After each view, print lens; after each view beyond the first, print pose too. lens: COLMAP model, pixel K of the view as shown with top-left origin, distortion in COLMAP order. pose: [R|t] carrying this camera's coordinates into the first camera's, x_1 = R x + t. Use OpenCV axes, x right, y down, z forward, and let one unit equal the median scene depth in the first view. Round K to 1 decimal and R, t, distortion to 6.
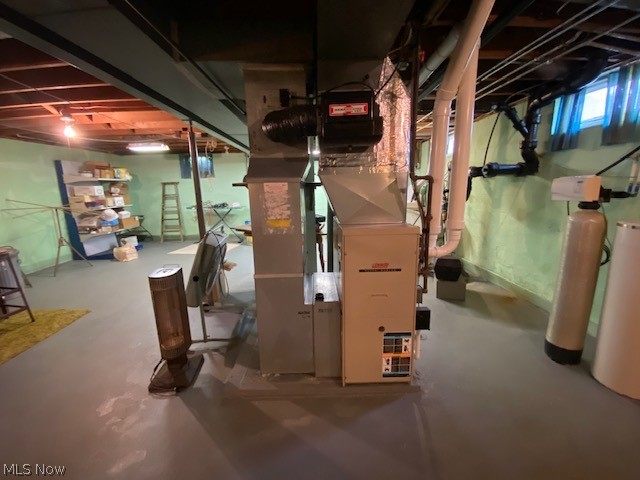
lens RADIAL K [[259.6, 0, 319.1], [0, 259.6, 240.7], [0, 0, 1]] dist [-0.007032, -0.006980]
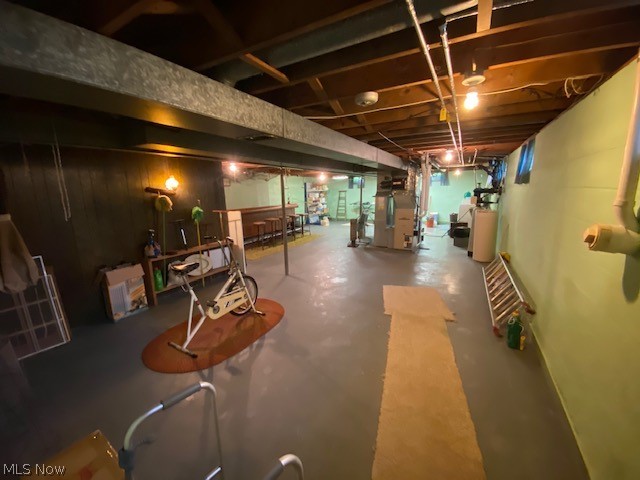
lens RADIAL K [[259.6, 0, 319.4], [0, 259.6, 243.8], [0, 0, 1]] dist [-0.007032, -0.006980]
pose [[0.864997, 0.101290, -0.491448, 0.667100], [-0.095098, 0.994756, 0.037642, 0.279283], [0.492683, 0.014176, 0.870093, -1.913163]]
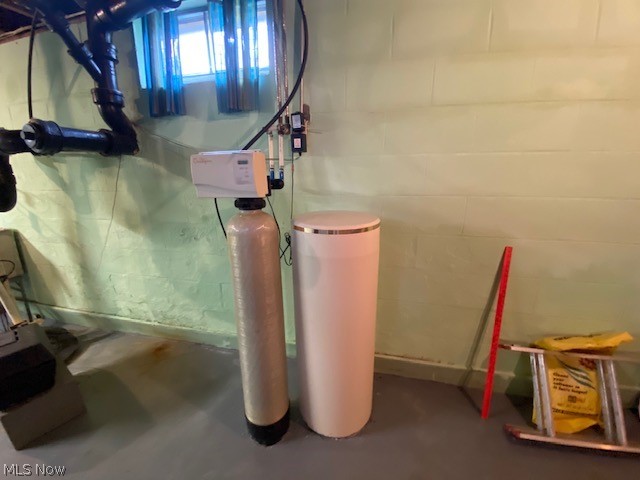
lens RADIAL K [[259.6, 0, 320.7], [0, 259.6, 242.9], [0, 0, 1]] dist [-0.007032, -0.006980]
pose [[0.240985, -0.231872, 0.942423, 0.335148], [0.193313, 0.963051, 0.187516, -0.087828], [-0.951082, 0.136994, 0.276904, 0.460771]]
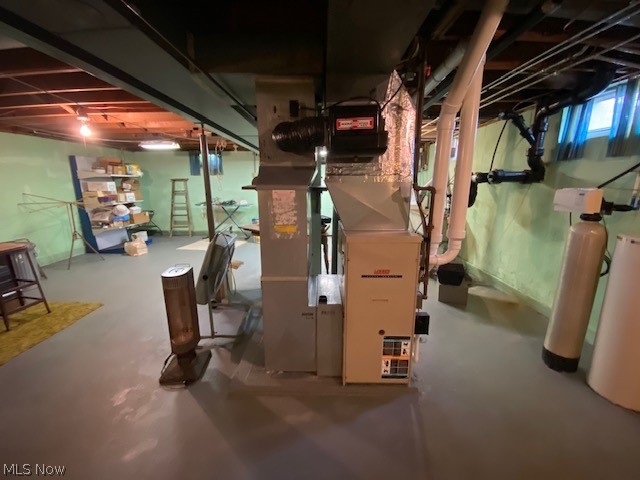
lens RADIAL K [[259.6, 0, 319.5], [0, 259.6, 240.6], [0, 0, 1]] dist [-0.007032, -0.006980]
pose [[0.999491, 0.024543, -0.020388, 0.001767], [-0.024269, 0.999613, 0.013579, -0.022830], [0.020713, -0.013077, 0.999700, -0.026222]]
